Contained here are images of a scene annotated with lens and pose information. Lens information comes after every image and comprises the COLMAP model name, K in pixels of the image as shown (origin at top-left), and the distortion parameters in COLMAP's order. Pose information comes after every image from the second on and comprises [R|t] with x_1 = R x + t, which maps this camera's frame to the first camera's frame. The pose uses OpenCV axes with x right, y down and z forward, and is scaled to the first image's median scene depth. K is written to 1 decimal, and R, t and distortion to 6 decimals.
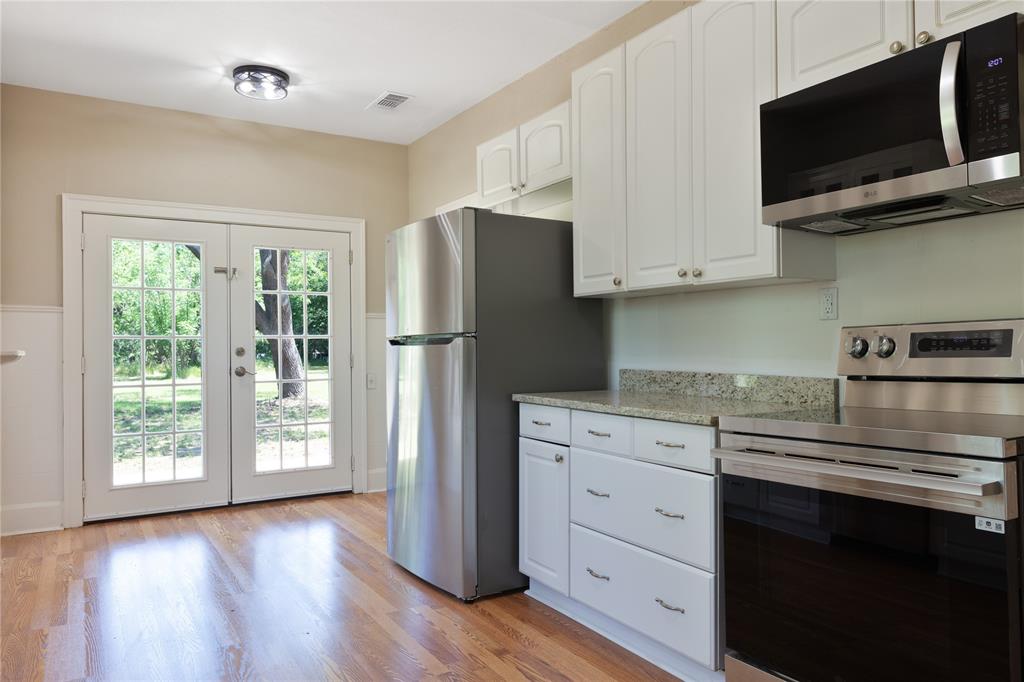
lens RADIAL K [[702.6, 0, 509.2], [0, 702.6, 346.7], [0, 0, 1]] dist [-0.003596, 0.001407]
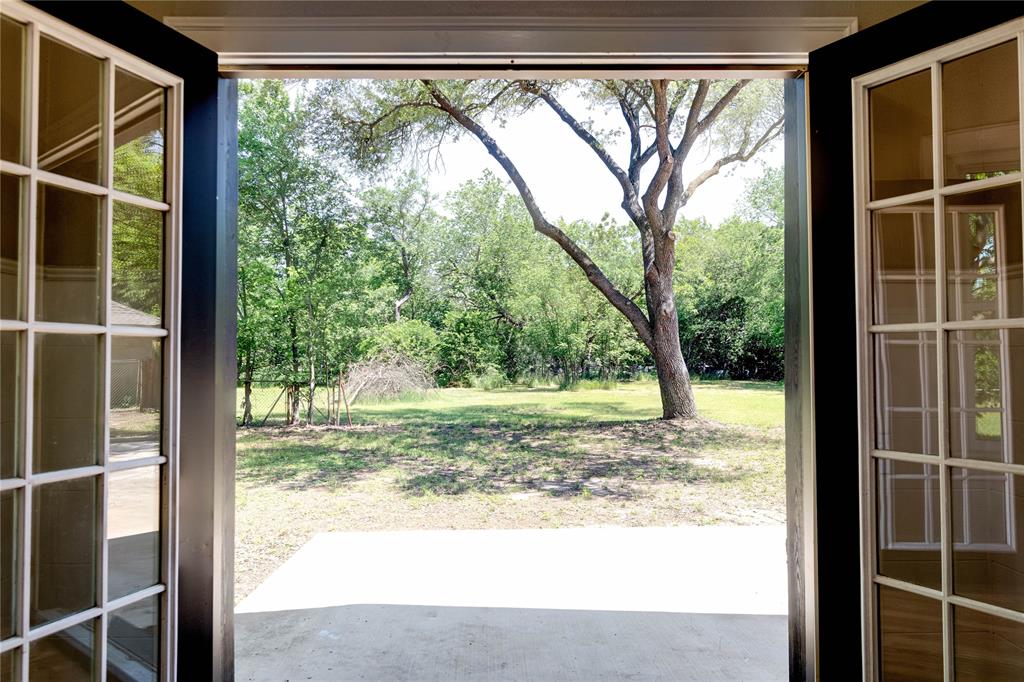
lens RADIAL K [[702.6, 0, 509.1], [0, 702.6, 341.4], [0, 0, 1]] dist [-0.003596, 0.001407]
pose [[0.860452, -0.004525, -0.509512, -0.248331], [-0.009916, 0.999623, -0.025622, 0.009960], [0.509436, 0.027099, 0.860082, 0.751028]]
